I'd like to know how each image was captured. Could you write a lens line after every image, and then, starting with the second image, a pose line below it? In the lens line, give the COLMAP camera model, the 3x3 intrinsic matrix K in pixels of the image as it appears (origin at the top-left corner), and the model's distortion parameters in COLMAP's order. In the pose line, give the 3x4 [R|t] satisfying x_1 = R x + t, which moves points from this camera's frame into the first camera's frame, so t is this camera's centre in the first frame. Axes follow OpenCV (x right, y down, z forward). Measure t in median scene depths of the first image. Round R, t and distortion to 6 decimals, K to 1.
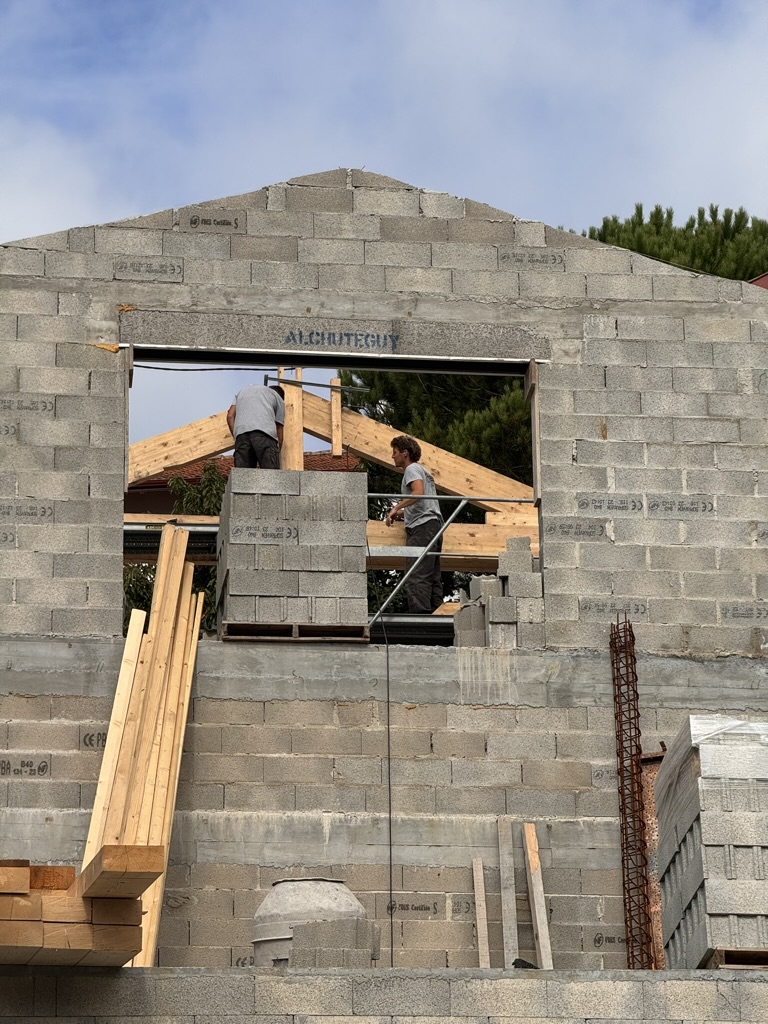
lens RADIAL K [[3549.7, 0, 383.5], [0, 3549.7, 512.2], [0, 0, 1]] dist [0.235282, 0.000000]
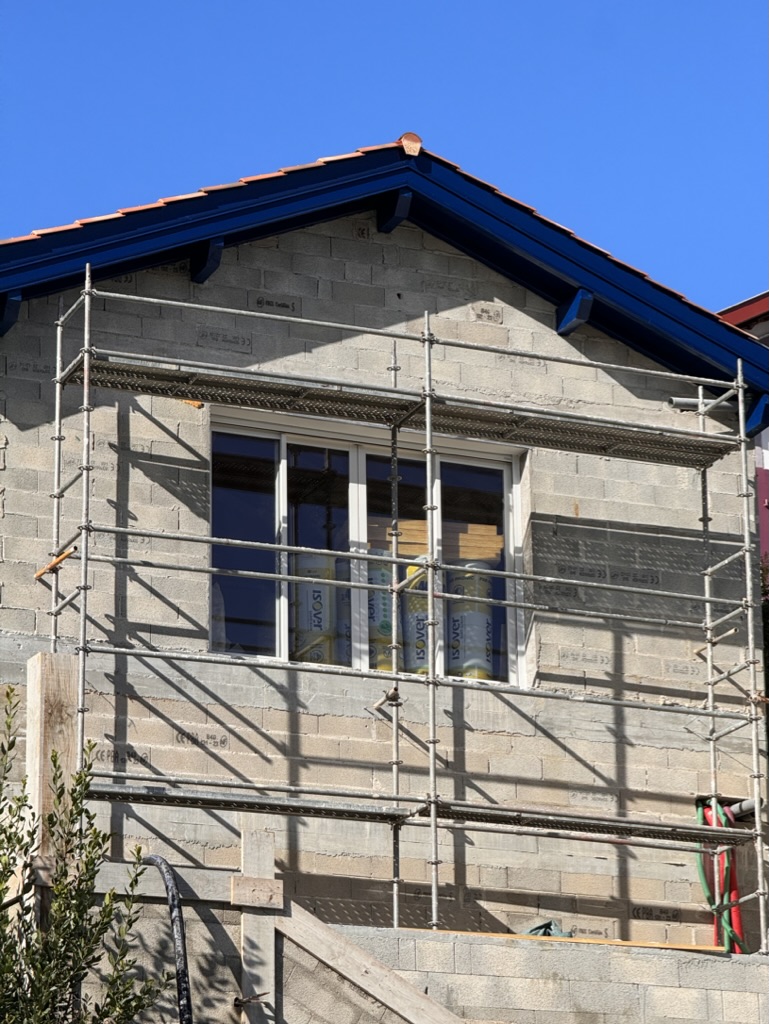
lens RADIAL K [[3549.7, 0, 381.1], [0, 3549.7, 512.7], [0, 0, 1]] dist [0.235282, 0.000000]
pose [[0.959051, 0.087296, 0.269443, -0.335252], [-0.088890, 0.996021, -0.006305, -0.008607], [-0.268922, -0.017904, 0.962996, -0.149473]]
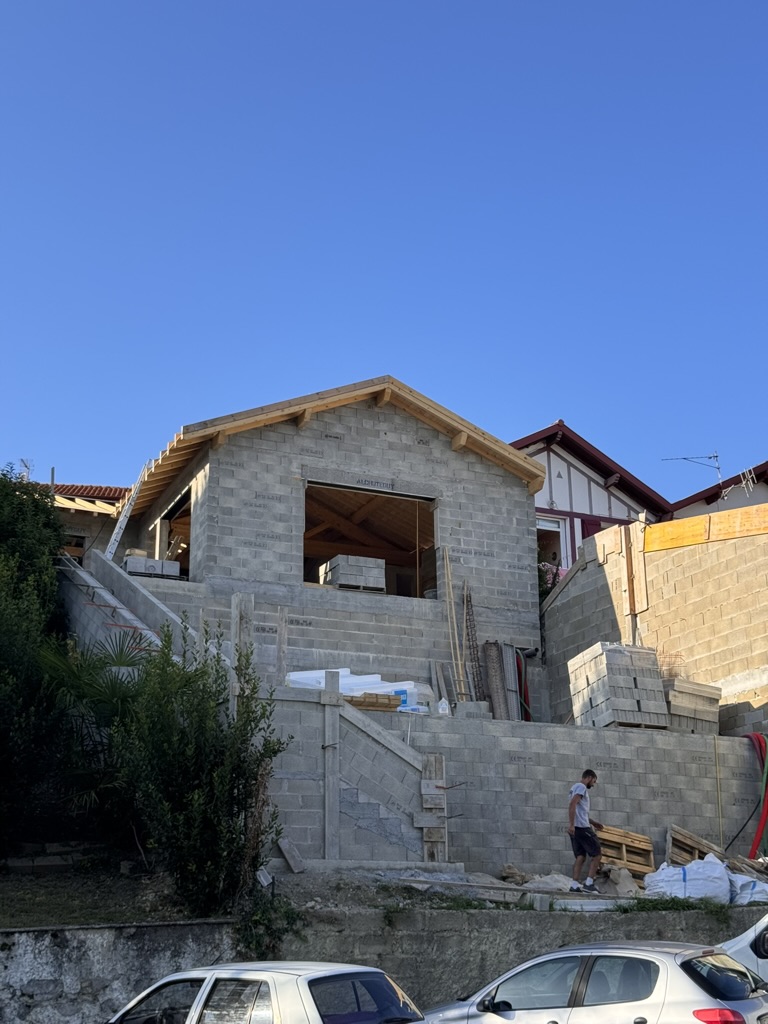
lens RADIAL K [[1410.6, 0, 377.0], [0, 1410.6, 513.5], [0, 0, 1]] dist [0.147613, 0.000000]
pose [[0.954577, 0.095283, 0.282317, -0.329794], [-0.096756, 0.995270, -0.008753, -0.016266], [-0.281816, -0.018961, 0.959281, -0.069018]]
